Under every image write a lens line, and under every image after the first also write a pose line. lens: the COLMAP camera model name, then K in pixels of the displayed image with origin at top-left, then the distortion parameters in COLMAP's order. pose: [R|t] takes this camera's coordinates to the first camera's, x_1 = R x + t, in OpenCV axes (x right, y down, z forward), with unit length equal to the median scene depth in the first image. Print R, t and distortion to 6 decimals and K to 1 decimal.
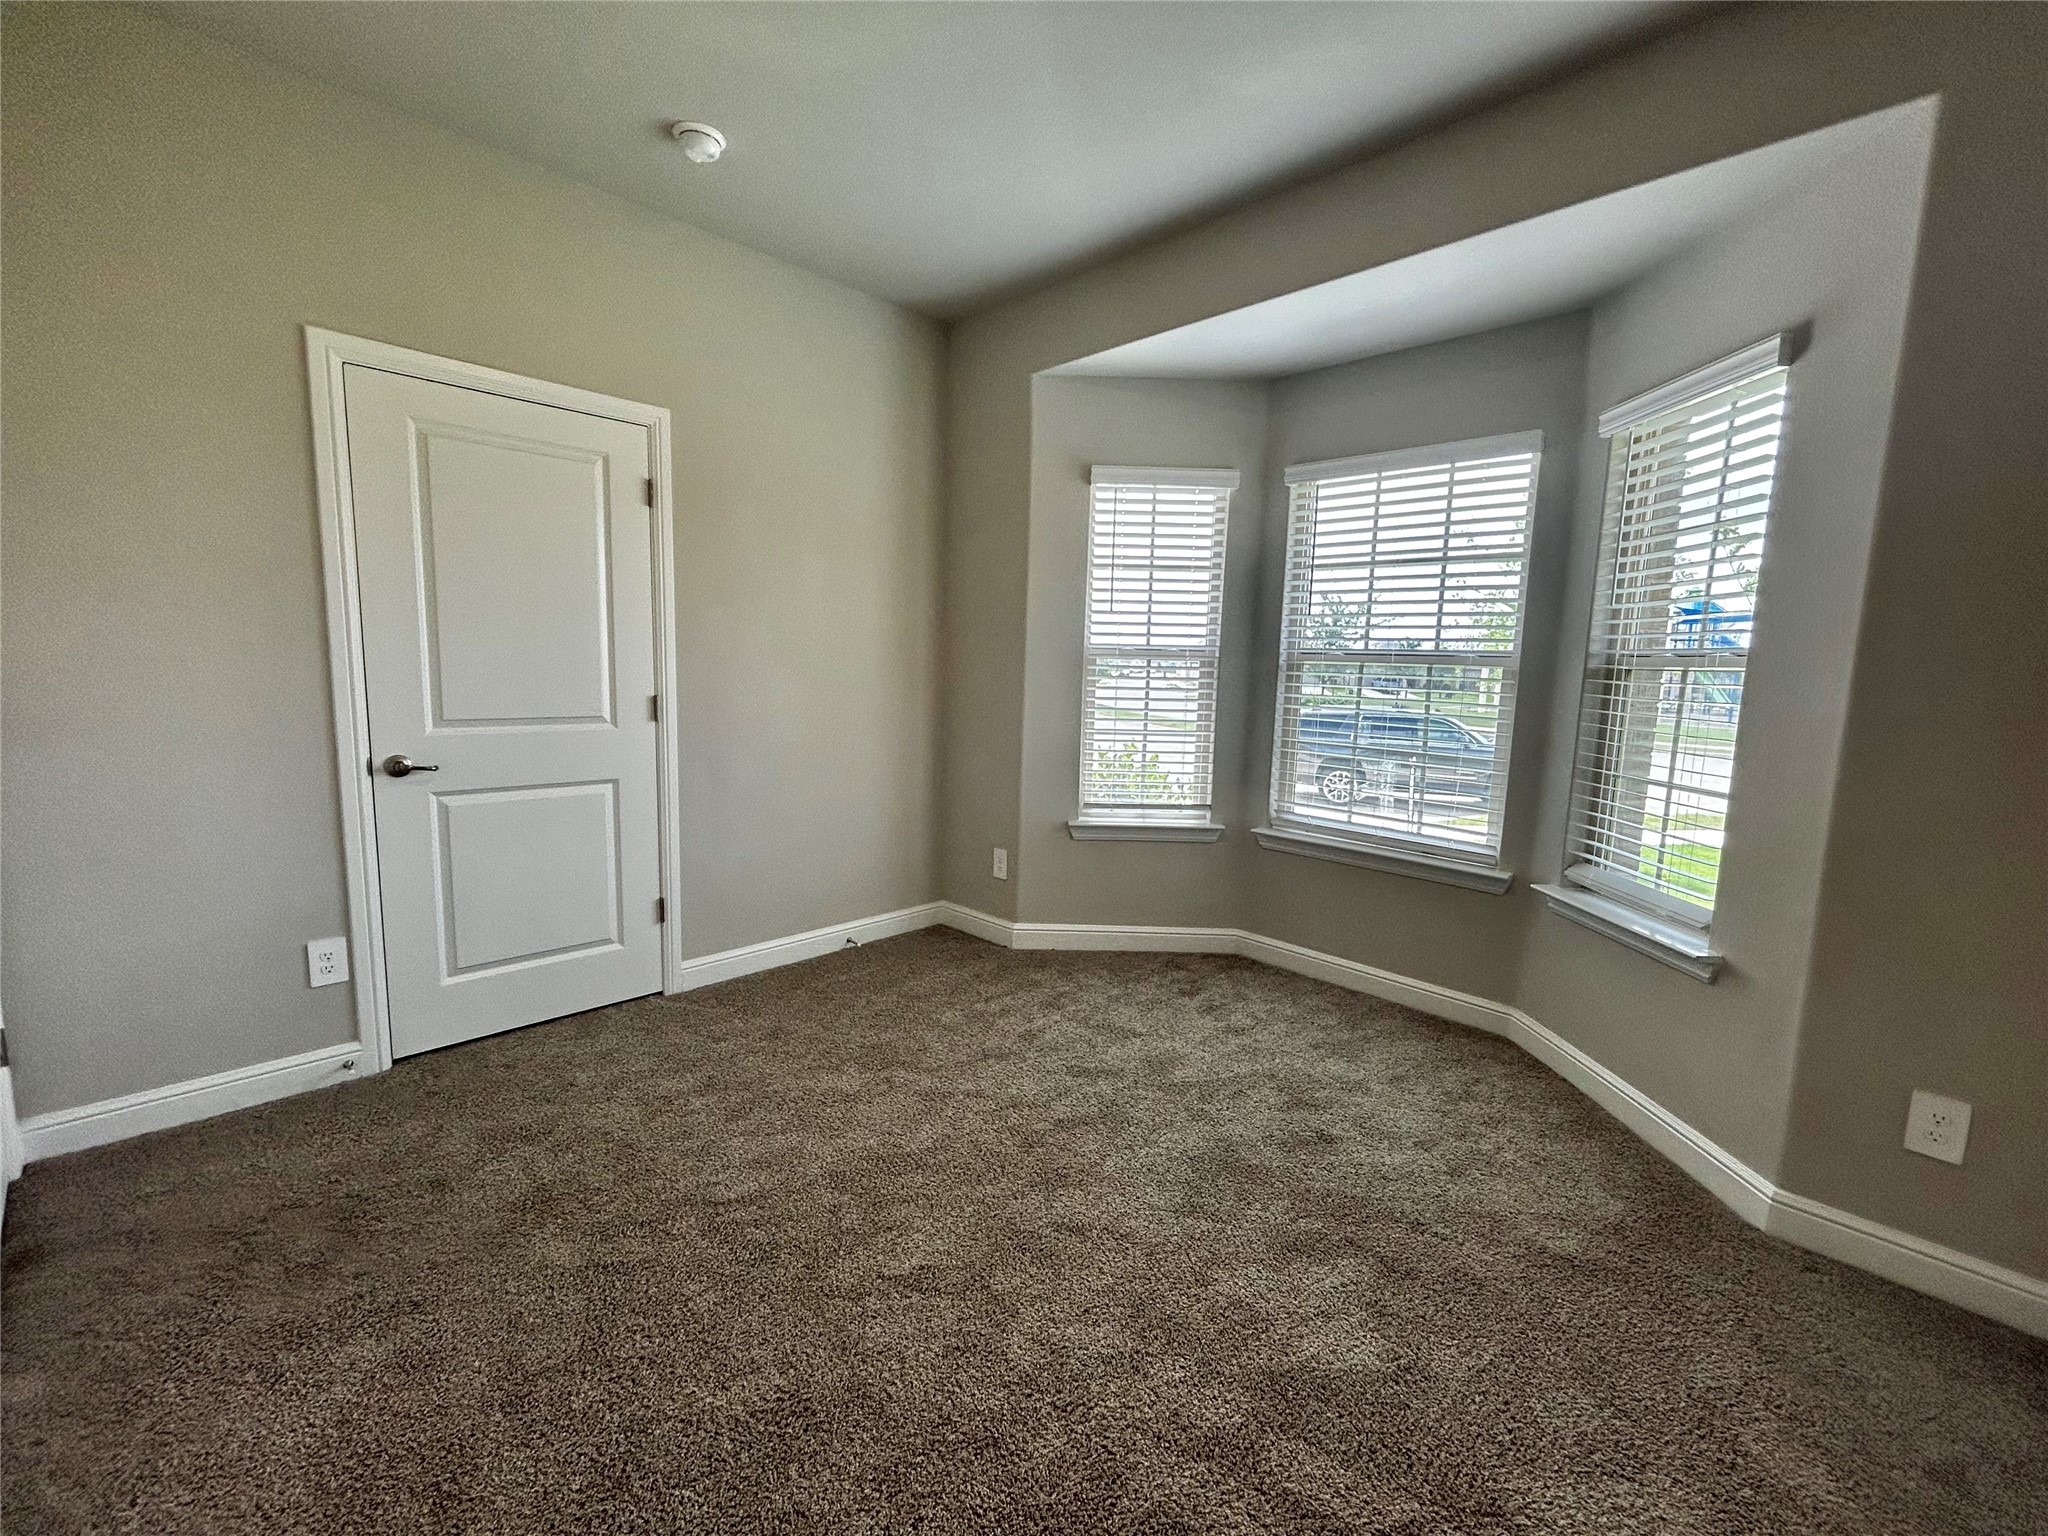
lens RADIAL K [[831.9, 0, 1025.4], [0, 831.9, 779.6], [0, 0, 1]] dist [0.000481, -0.000522]
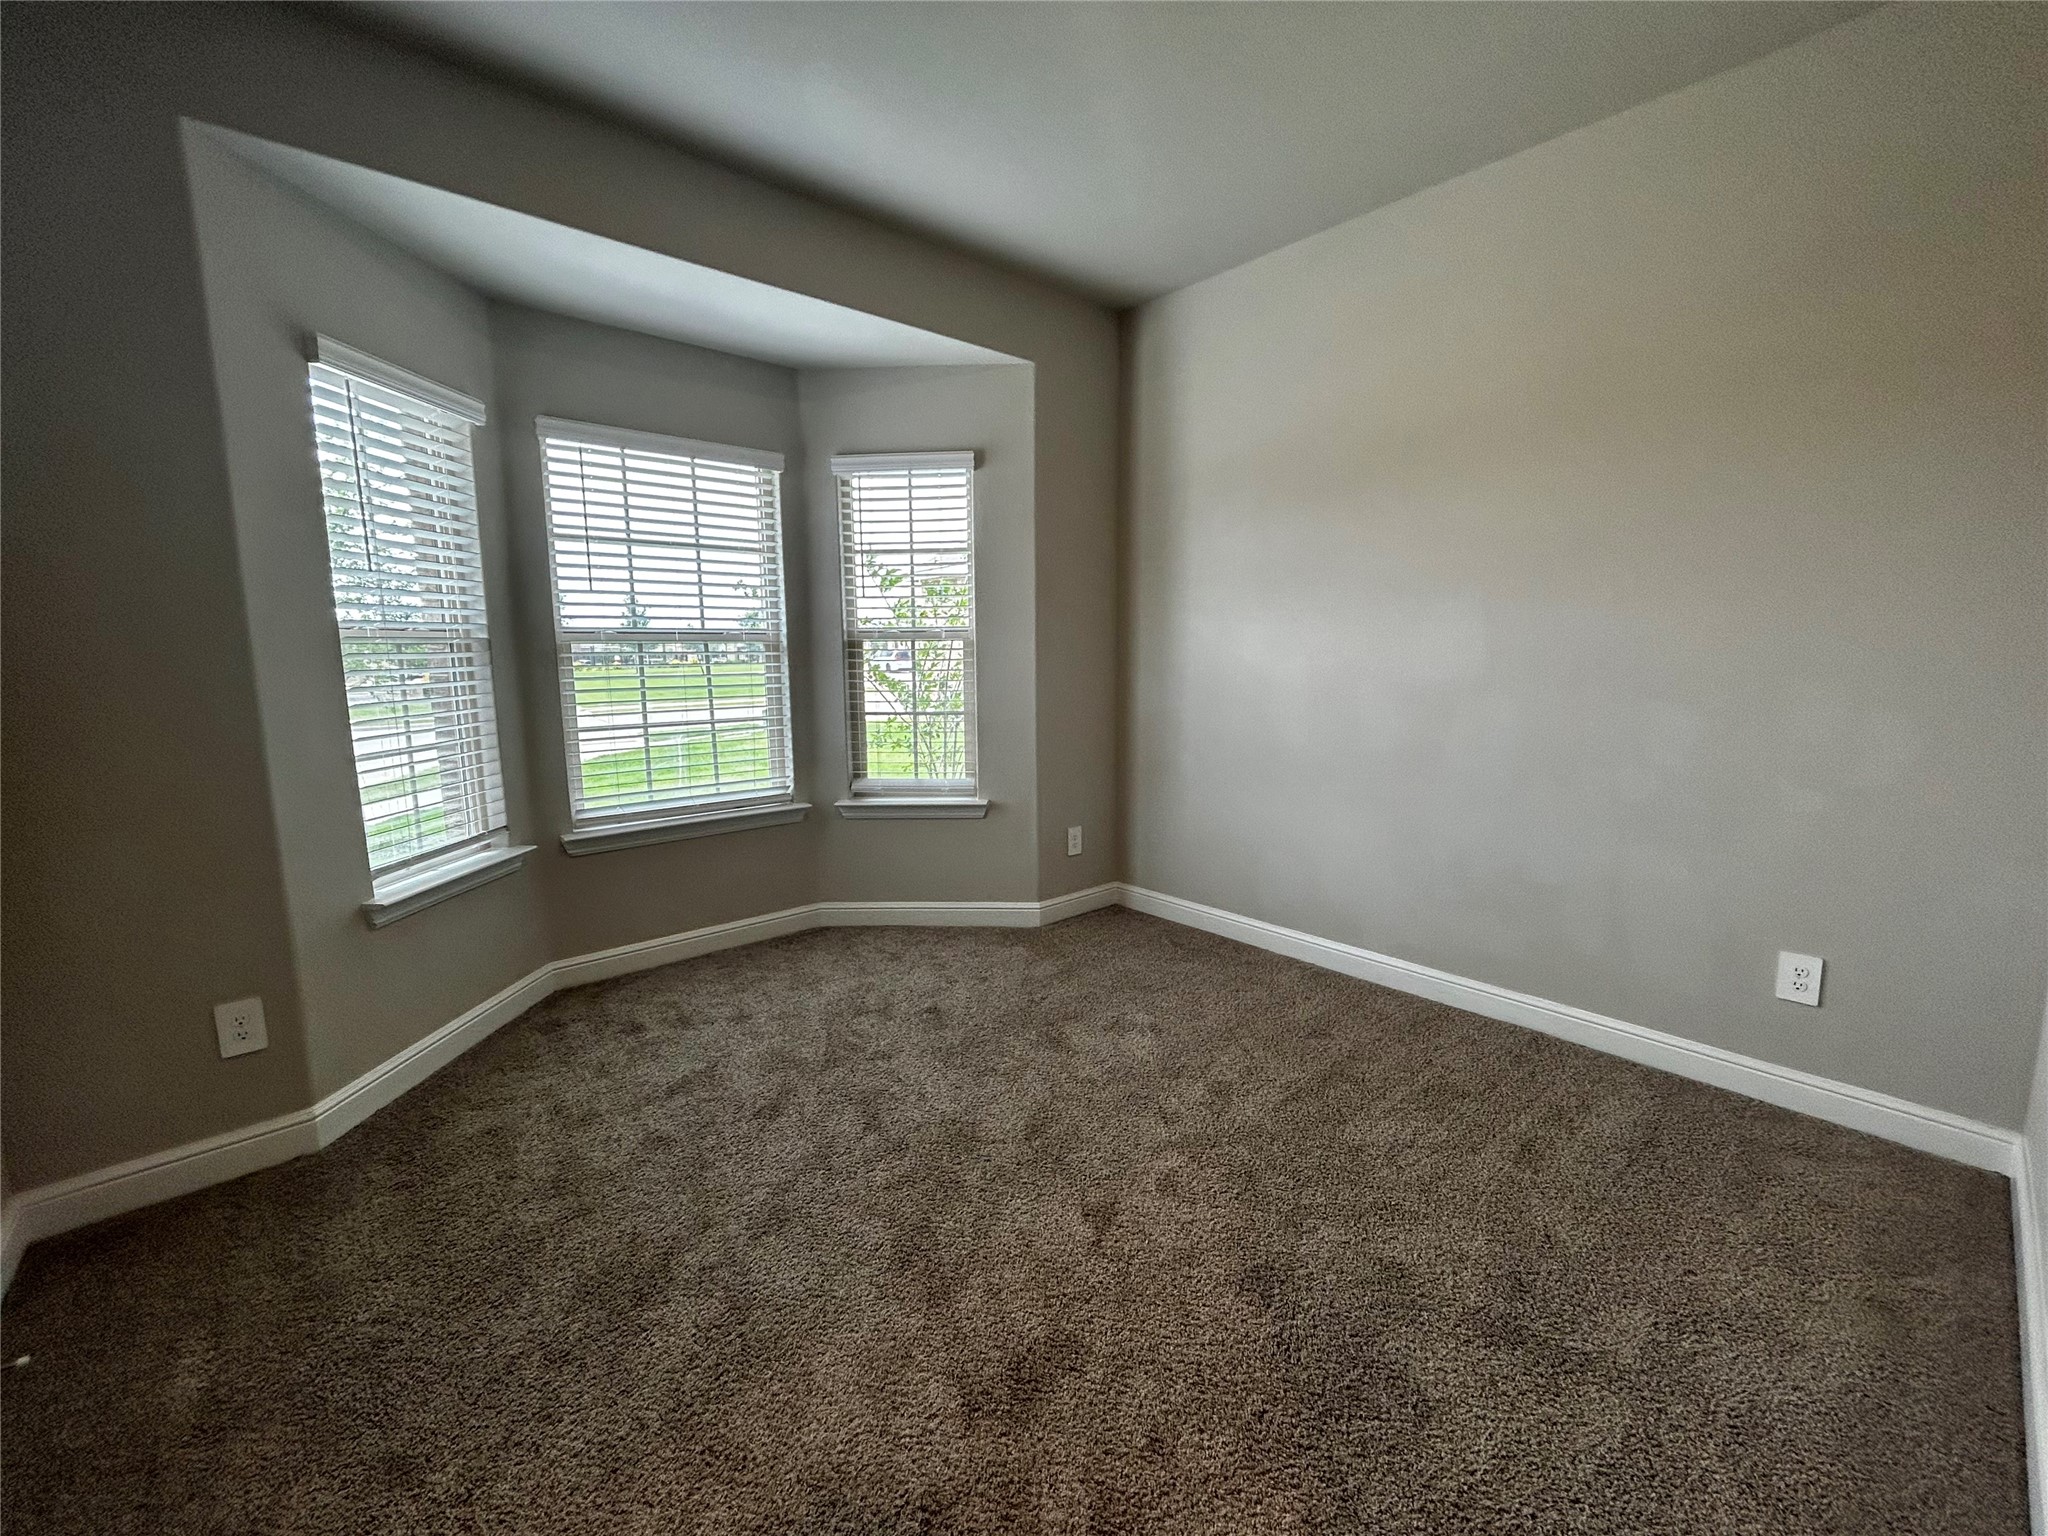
lens RADIAL K [[831.9, 0, 1028.2], [0, 831.9, 776.7], [0, 0, 1]] dist [0.000481, -0.000522]
pose [[0.066663, -0.188925, 0.979726, -0.660057], [0.153240, 0.972200, 0.177046, -0.102449], [-0.985938, 0.138331, 0.093760, 0.545839]]
